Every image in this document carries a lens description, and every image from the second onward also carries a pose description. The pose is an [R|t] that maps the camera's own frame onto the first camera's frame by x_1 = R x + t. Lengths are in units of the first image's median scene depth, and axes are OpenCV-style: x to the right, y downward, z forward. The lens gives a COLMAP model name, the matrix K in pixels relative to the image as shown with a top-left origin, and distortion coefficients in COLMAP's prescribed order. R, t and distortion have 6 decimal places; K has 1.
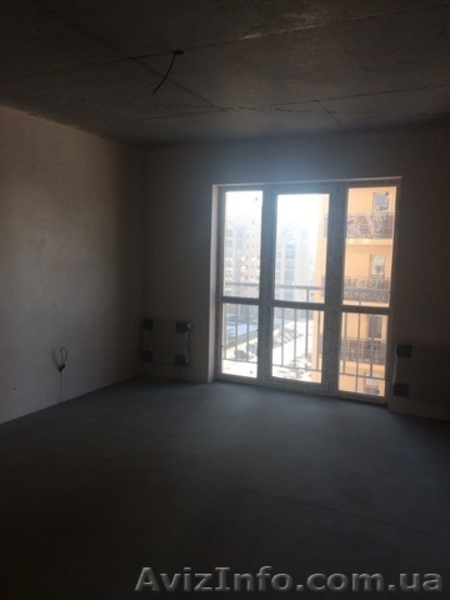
lens RADIAL K [[504.2, 0, 219.0], [0, 504.2, 299.7], [0, 0, 1]] dist [0.043609, -0.044513]
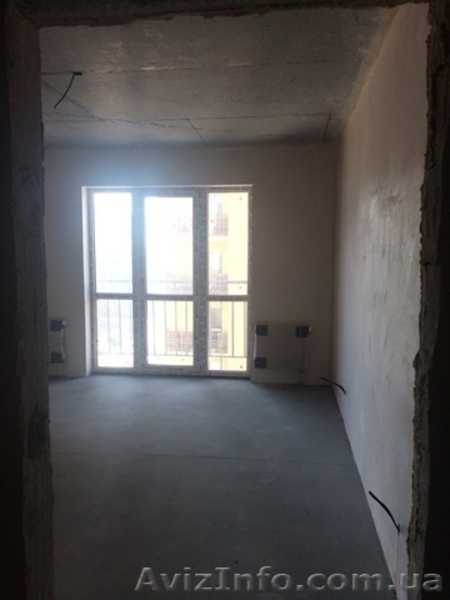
lens RADIAL K [[504.2, 0, 224.4], [0, 504.2, 301.2], [0, 0, 1]] dist [0.043609, -0.044513]
pose [[0.944984, -0.053114, 0.322774, -0.091194], [0.050610, 0.998588, 0.016150, 0.007801], [-0.323176, 0.001074, 0.946338, -0.093114]]
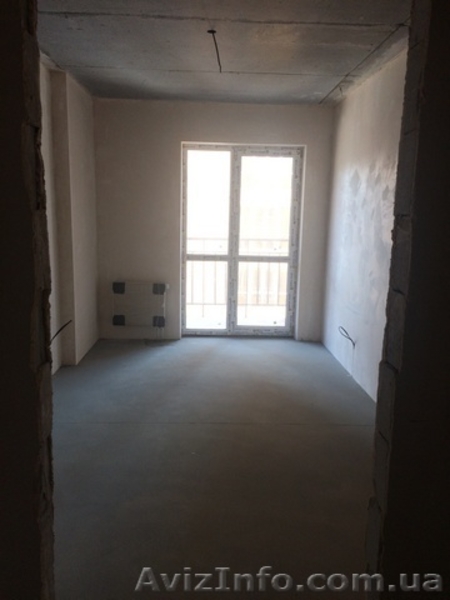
lens RADIAL K [[504.2, 0, 223.7], [0, 504.2, 297.0], [0, 0, 1]] dist [0.043609, -0.044513]
pose [[0.872821, -0.094894, 0.478726, -0.478022], [0.051630, 0.993364, 0.102774, -0.024906], [-0.485302, -0.064987, 0.871928, 0.072757]]
